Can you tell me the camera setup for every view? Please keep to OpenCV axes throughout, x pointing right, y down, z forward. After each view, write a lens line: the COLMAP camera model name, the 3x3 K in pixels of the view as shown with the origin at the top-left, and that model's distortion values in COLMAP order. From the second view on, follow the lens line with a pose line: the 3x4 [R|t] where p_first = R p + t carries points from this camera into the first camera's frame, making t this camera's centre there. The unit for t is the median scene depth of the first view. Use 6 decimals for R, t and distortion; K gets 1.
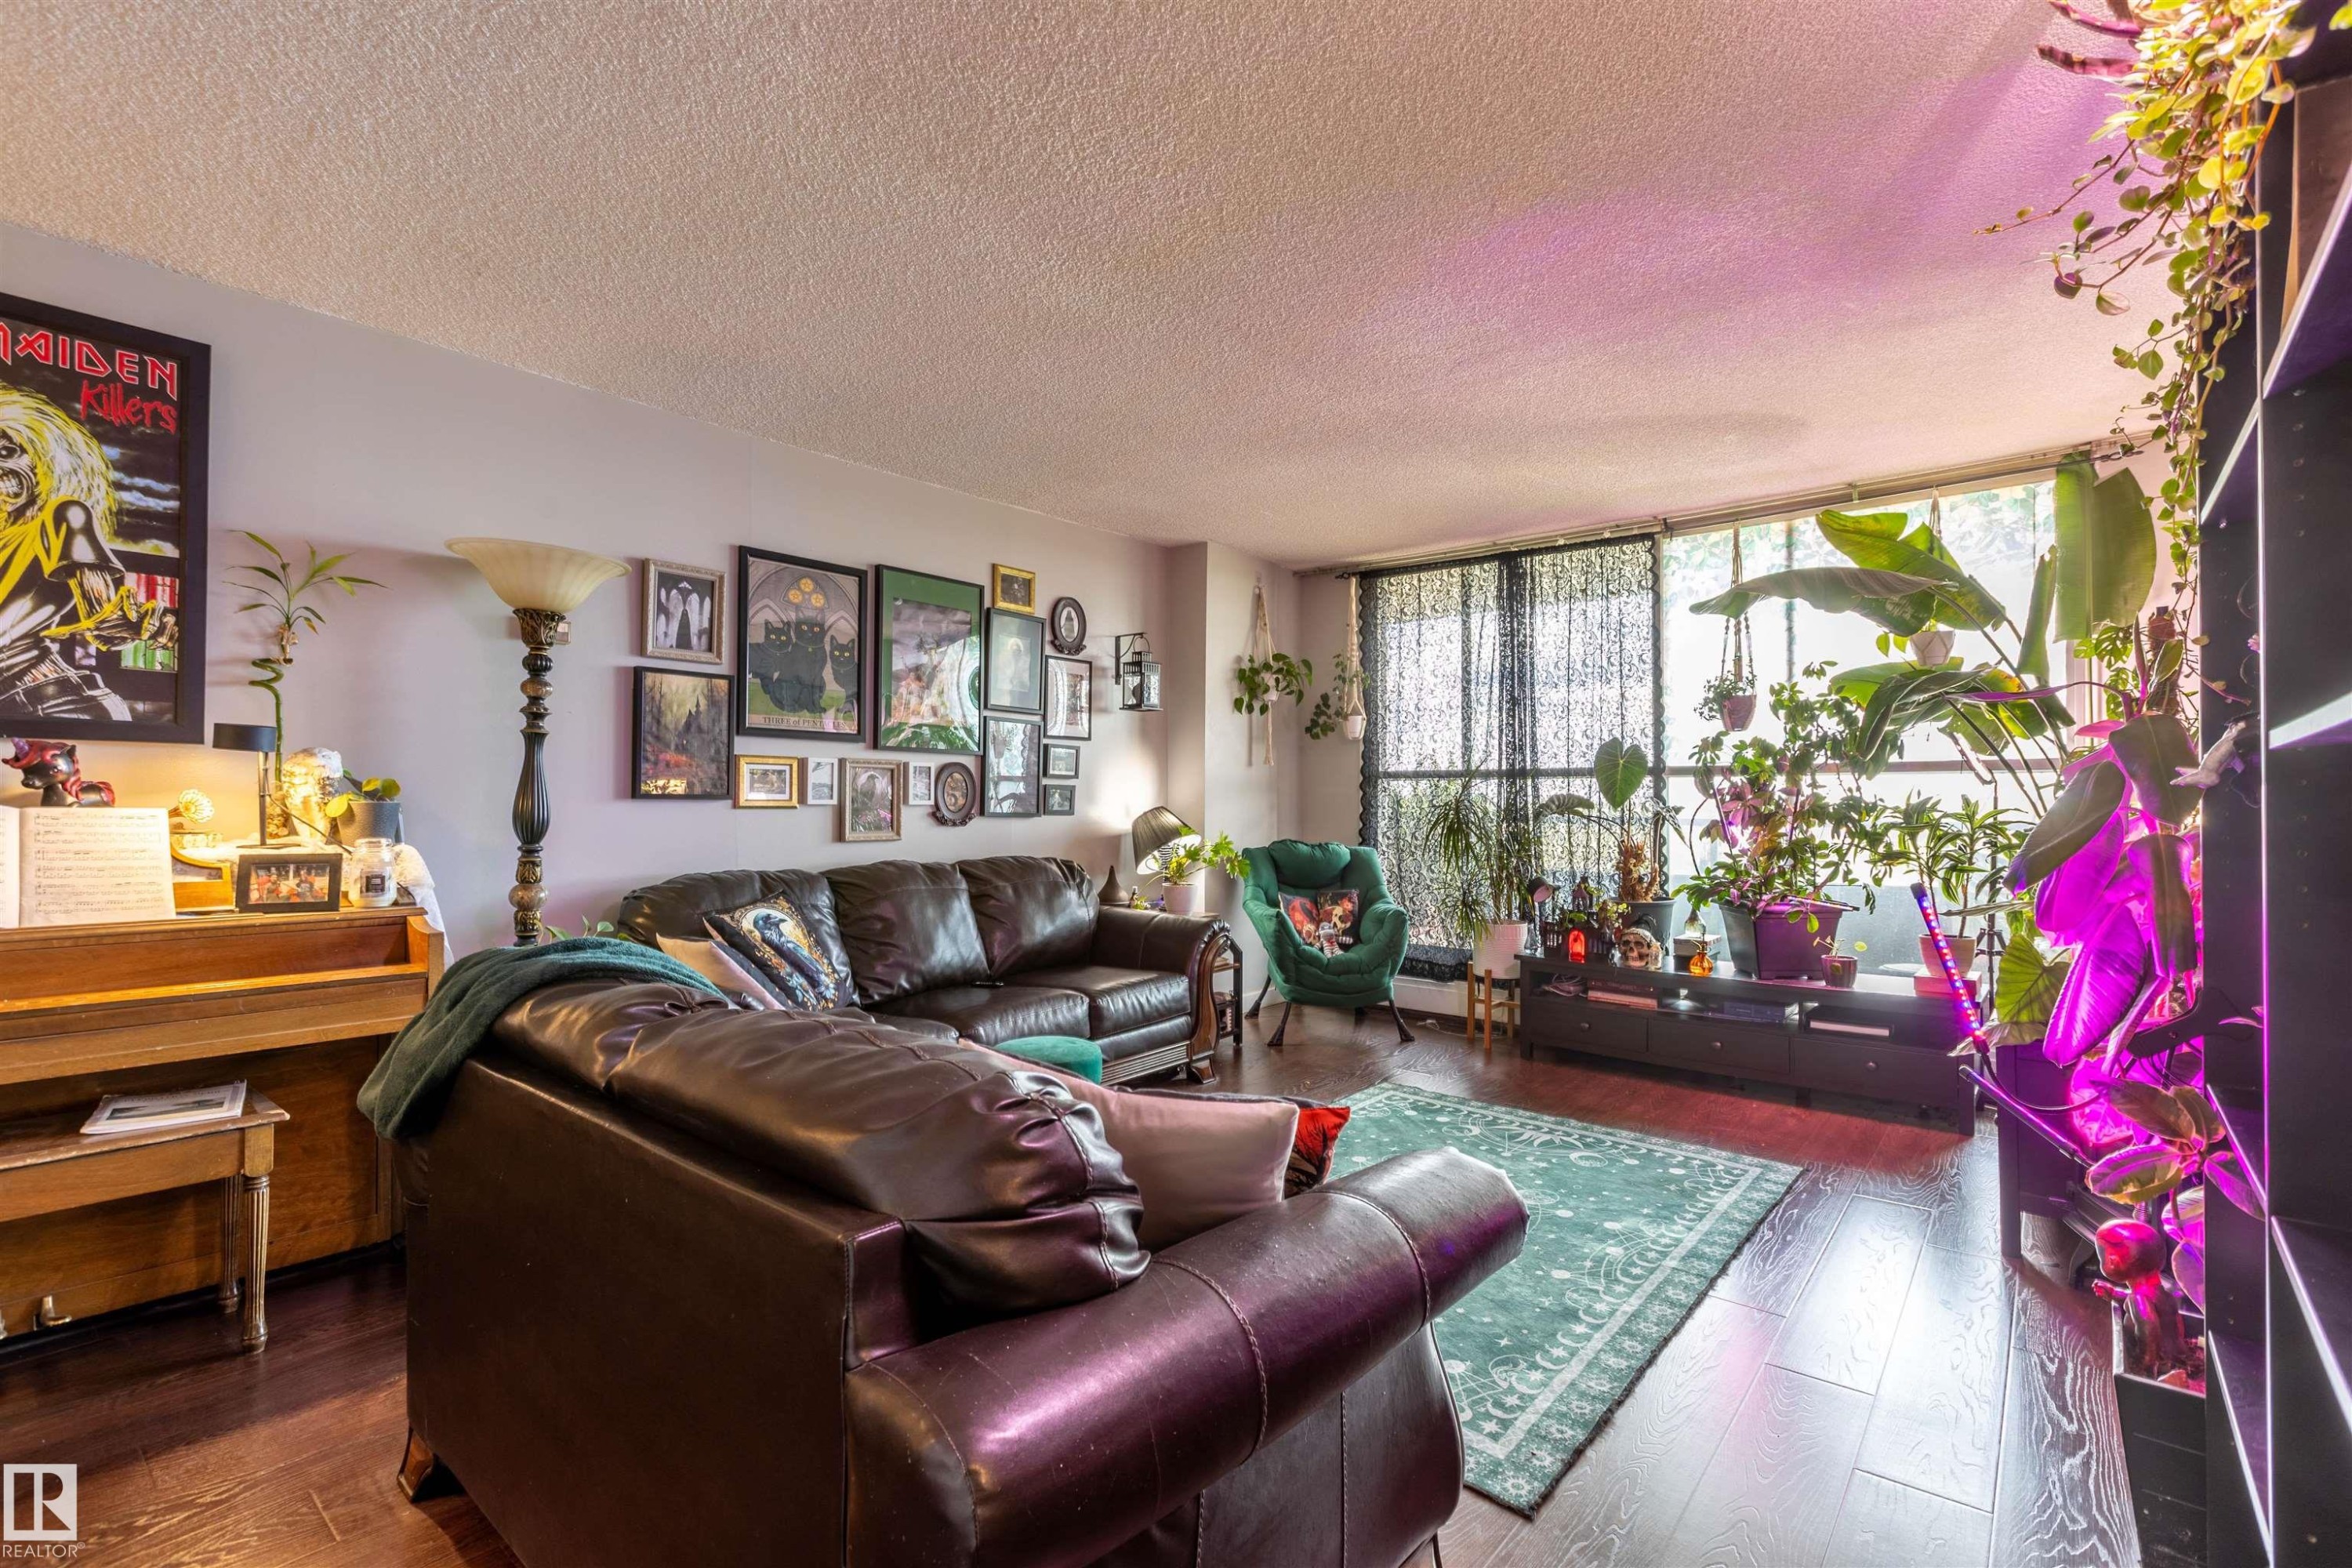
lens RADIAL K [[1059.3, 0, 1199.3], [0, 1059.3, 788.8], [0, 0, 1]] dist [0.000533, 0.000933]
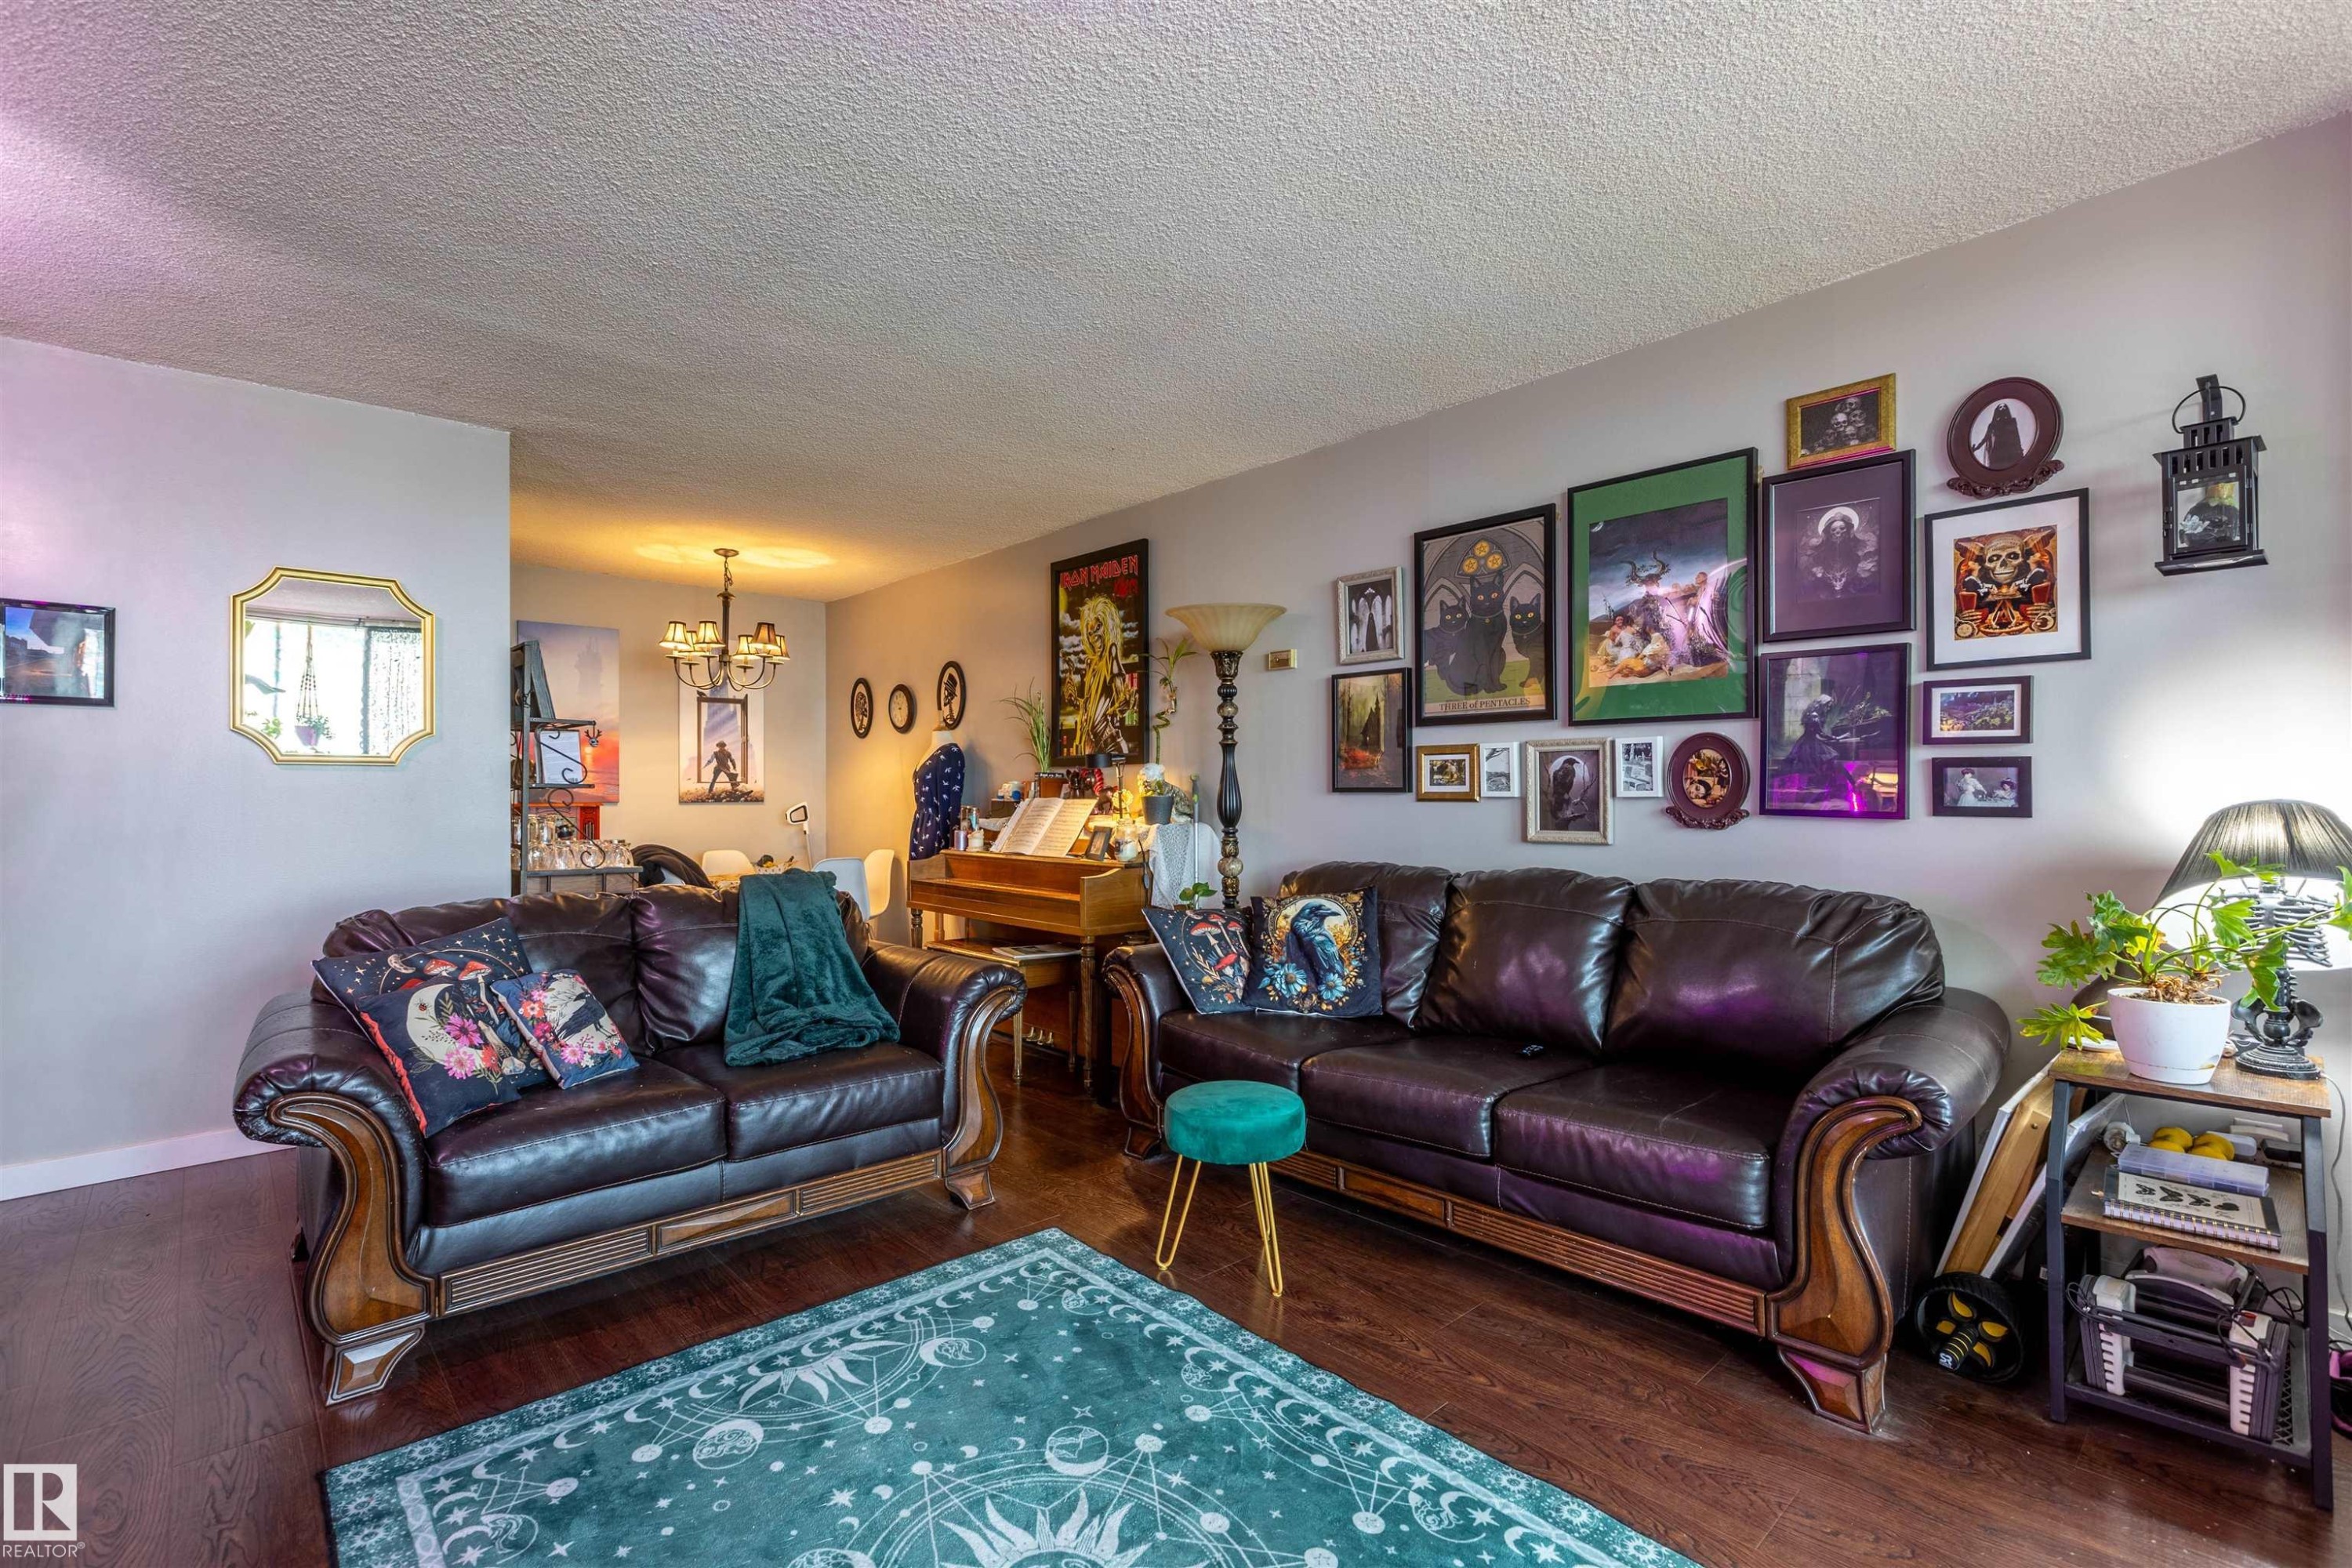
lens RADIAL K [[1059.3, 0, 1184.4], [0, 1059.3, 784.6], [0, 0, 1]] dist [0.000533, 0.000933]
pose [[-0.134978, -0.016113, -0.990718, 0.477014], [0.013456, 0.999746, -0.018093, 0.014999], [0.990757, -0.015773, -0.134726, 0.775842]]
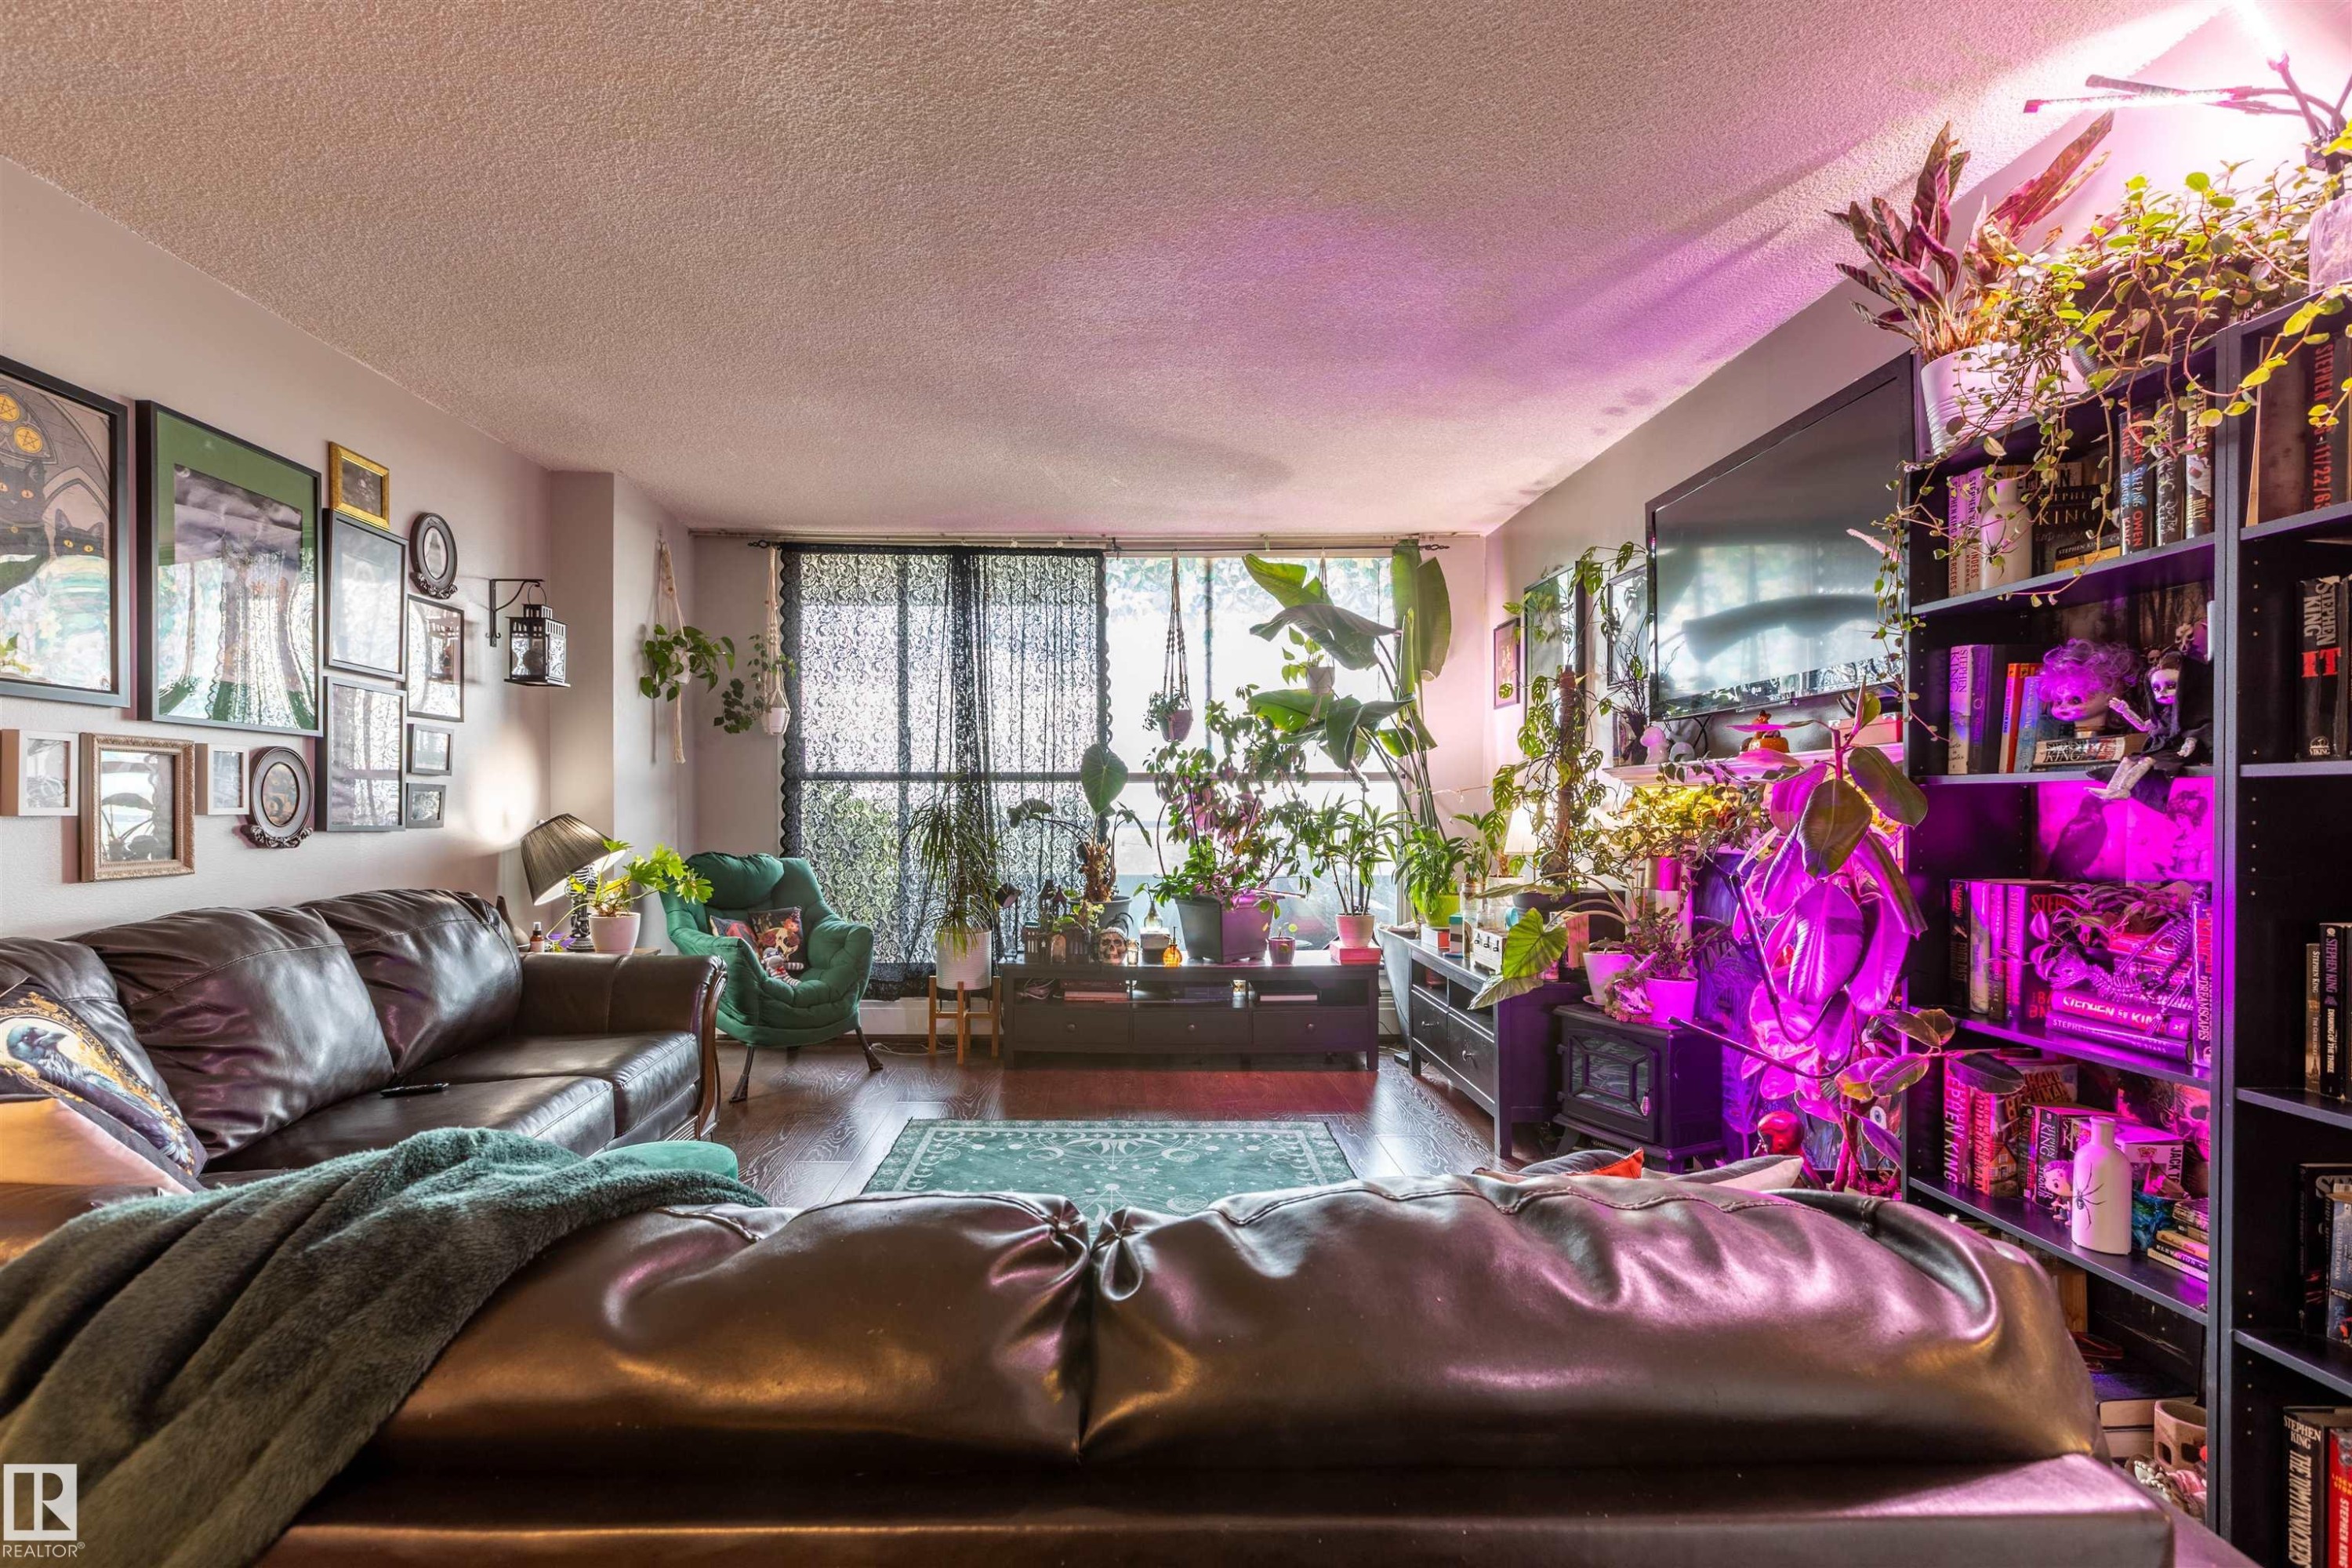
lens RADIAL K [[1059.3, 0, 1141.5], [0, 1059.3, 811.7], [0, 0, 1]] dist [0.000533, 0.000933]
pose [[0.763559, -0.006055, 0.645709, -0.249220], [-0.006387, 0.999836, 0.016929, -0.000353], [-0.645706, -0.017051, 0.763396, 0.189797]]
